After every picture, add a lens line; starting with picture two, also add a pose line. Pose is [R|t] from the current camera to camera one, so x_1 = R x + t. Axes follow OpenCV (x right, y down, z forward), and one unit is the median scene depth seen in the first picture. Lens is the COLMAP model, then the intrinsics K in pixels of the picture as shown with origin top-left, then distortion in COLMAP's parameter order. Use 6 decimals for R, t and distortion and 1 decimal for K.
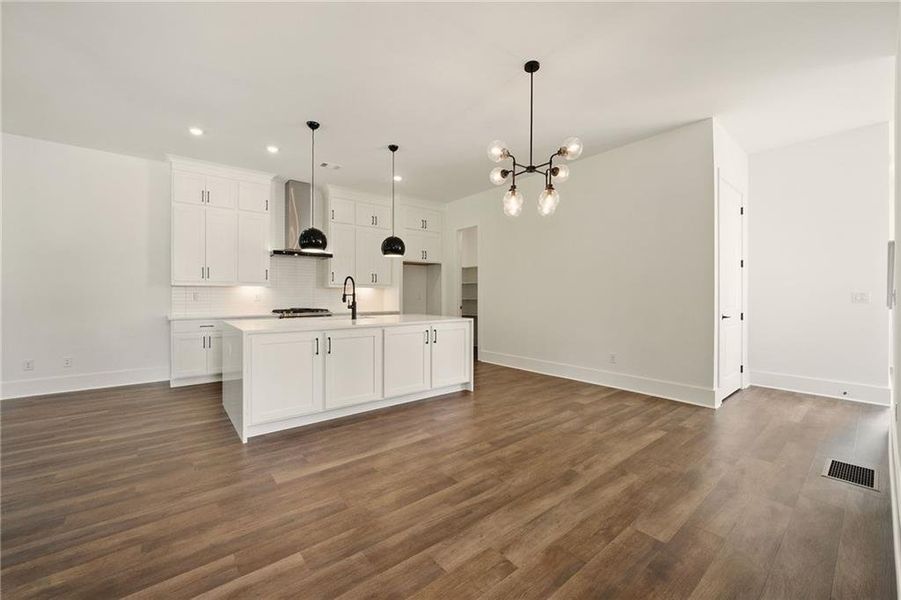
lens RADIAL K [[354.9, 0, 448.8], [0, 354.9, 295.4], [0, 0, 1]] dist [-0.007847, 0.000280]
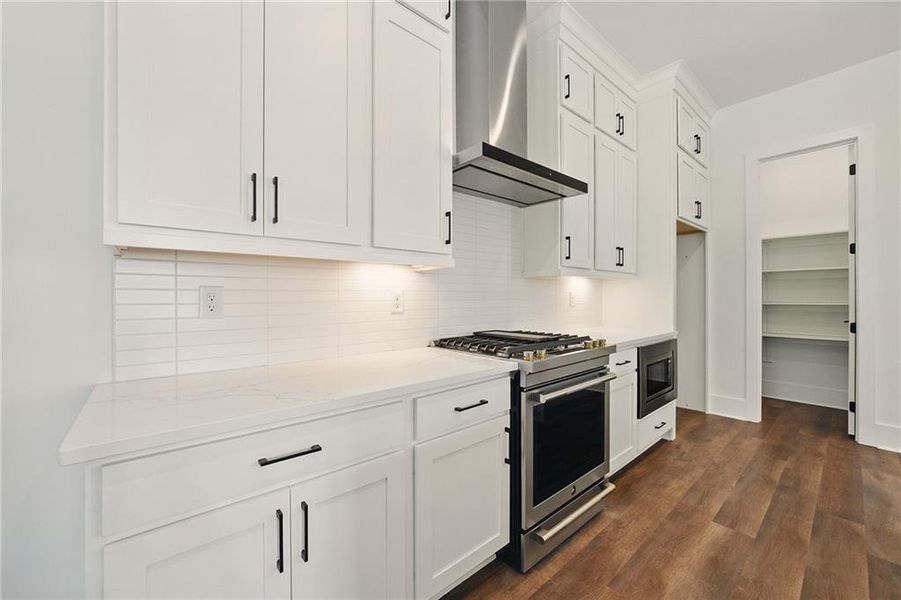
lens RADIAL K [[357.2, 0, 451.8], [0, 357.2, 297.2], [0, 0, 1]] dist [-0.016343, 0.005982]
pose [[0.999181, -0.001333, 0.040446, -0.845699], [0.001320, 0.999999, 0.000340, 0.000713], [-0.040446, -0.000287, 0.999182, 1.121831]]
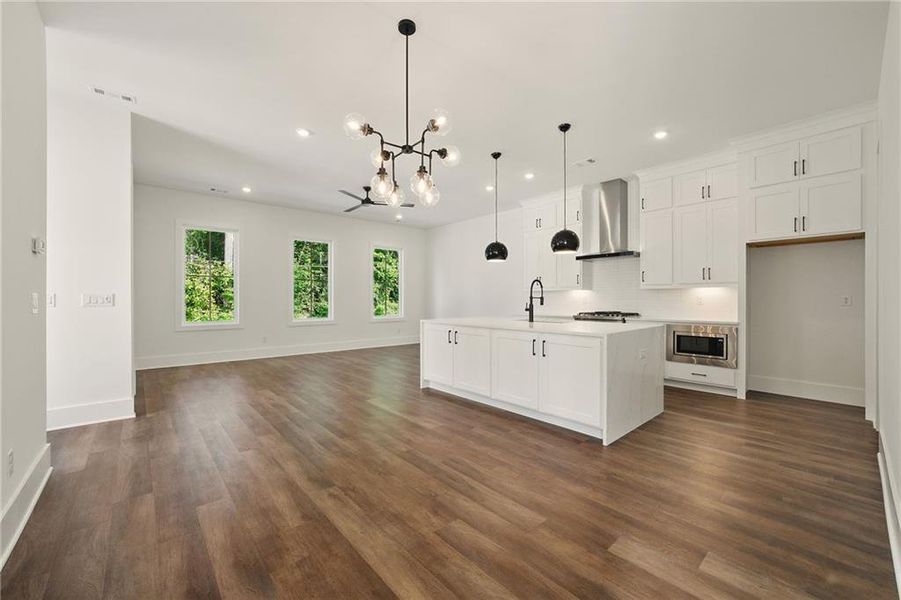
lens RADIAL K [[357.2, 0, 451.8], [0, 357.2, 297.2], [0, 0, 1]] dist [-0.016343, 0.005982]
pose [[0.044006, -0.003366, -0.999026, 0.924688], [0.000423, 0.999994, -0.003351, 0.000282], [0.999031, -0.000275, 0.044007, 0.905792]]
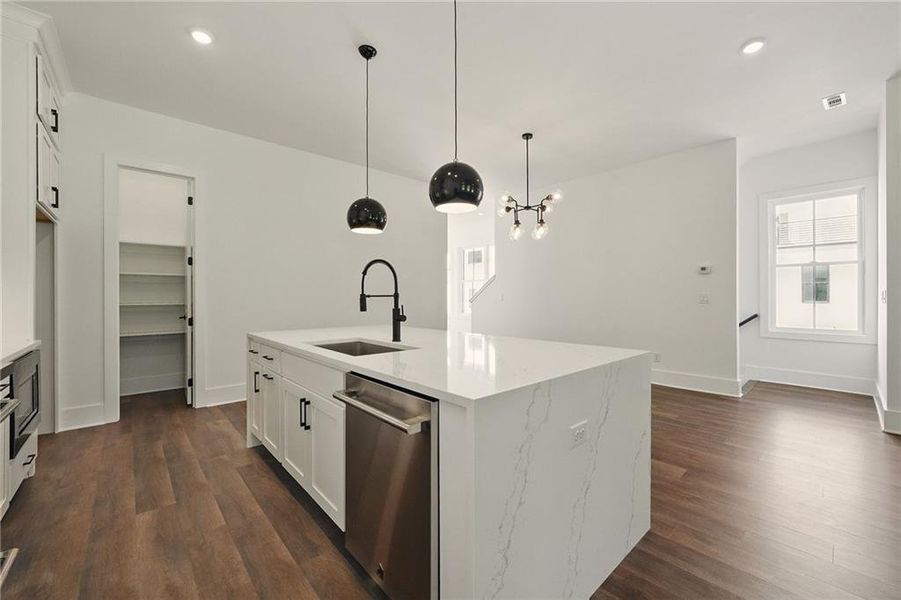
lens RADIAL K [[359.6, 0, 450.1], [0, 359.6, 296.7], [0, 0, 1]] dist [-0.004308, 0.000056]
pose [[-0.052234, 0.000812, 0.998635, -1.021720], [0.003161, 0.999995, -0.000648, 0.000613], [-0.998630, 0.003123, -0.052236, 1.178370]]
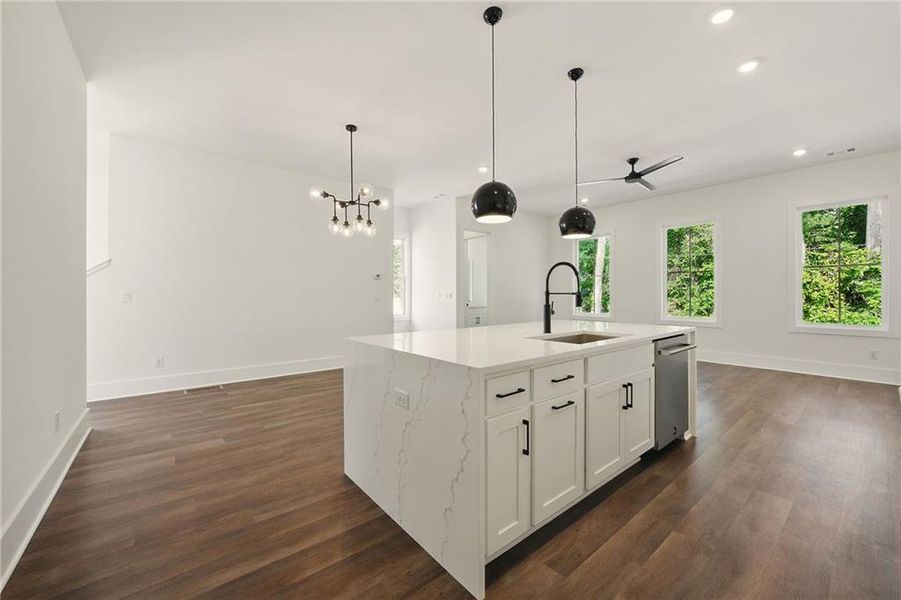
lens RADIAL K [[354.9, 0, 448.8], [0, 354.9, 295.4], [0, 0, 1]] dist [-0.007847, 0.000280]
pose [[-0.999981, 0.003014, -0.005289, -0.115312], [0.003008, 0.999995, 0.001080, 0.000950], [0.005292, 0.001064, -0.999985, 2.016975]]
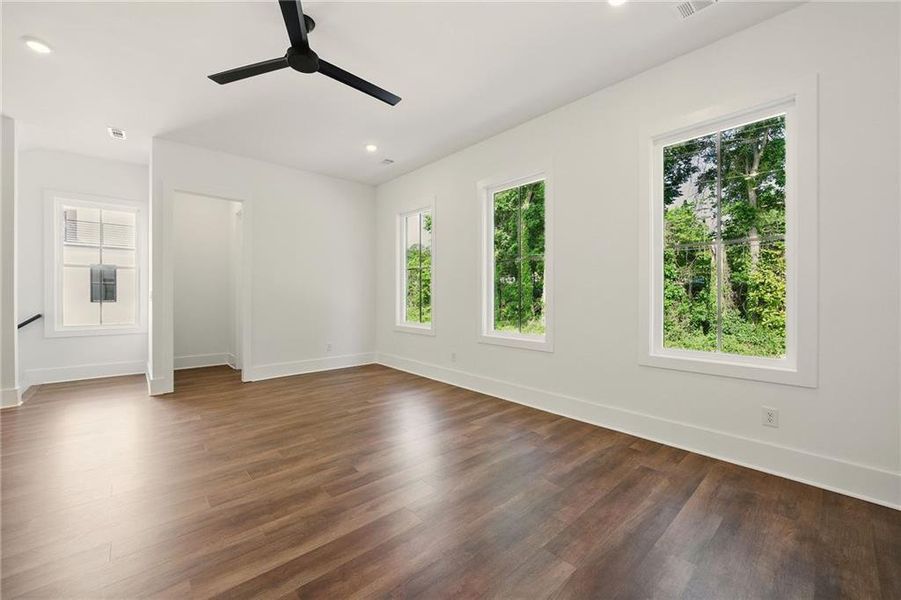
lens RADIAL K [[357.2, 0, 451.8], [0, 357.2, 297.2], [0, 0, 1]] dist [-0.016343, 0.005982]
pose [[-0.998589, -0.000504, -0.053098, -1.140951], [-0.000710, 0.999992, 0.003869, 0.001915], [0.053096, 0.003901, -0.998582, 1.299181]]
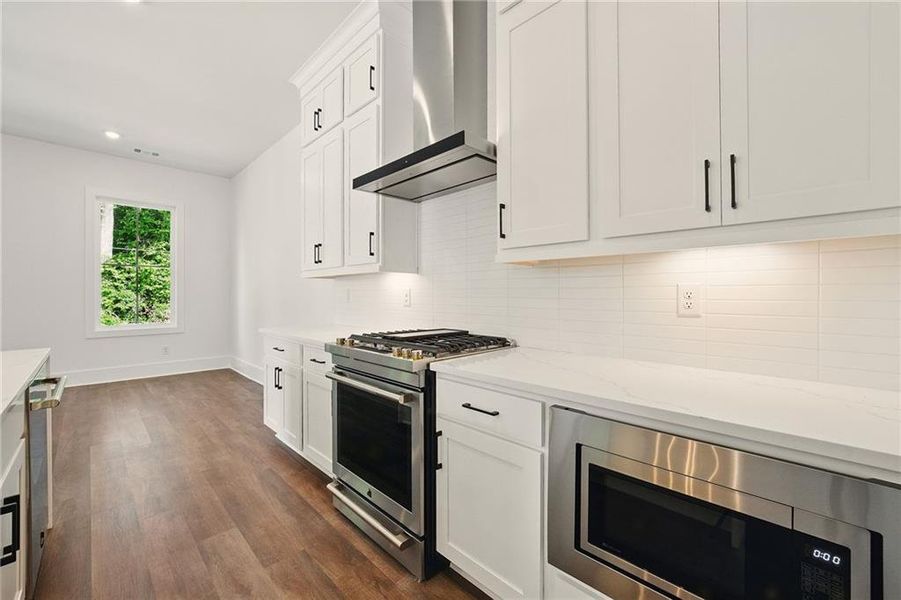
lens RADIAL K [[359.6, 0, 450.1], [0, 359.6, 296.7], [0, 0, 1]] dist [-0.004308, 0.000056]
pose [[0.109841, 0.006628, -0.993927, -0.129260], [-0.000295, 0.999978, 0.006636, 0.000647], [0.993949, -0.000436, 0.109840, 1.689801]]
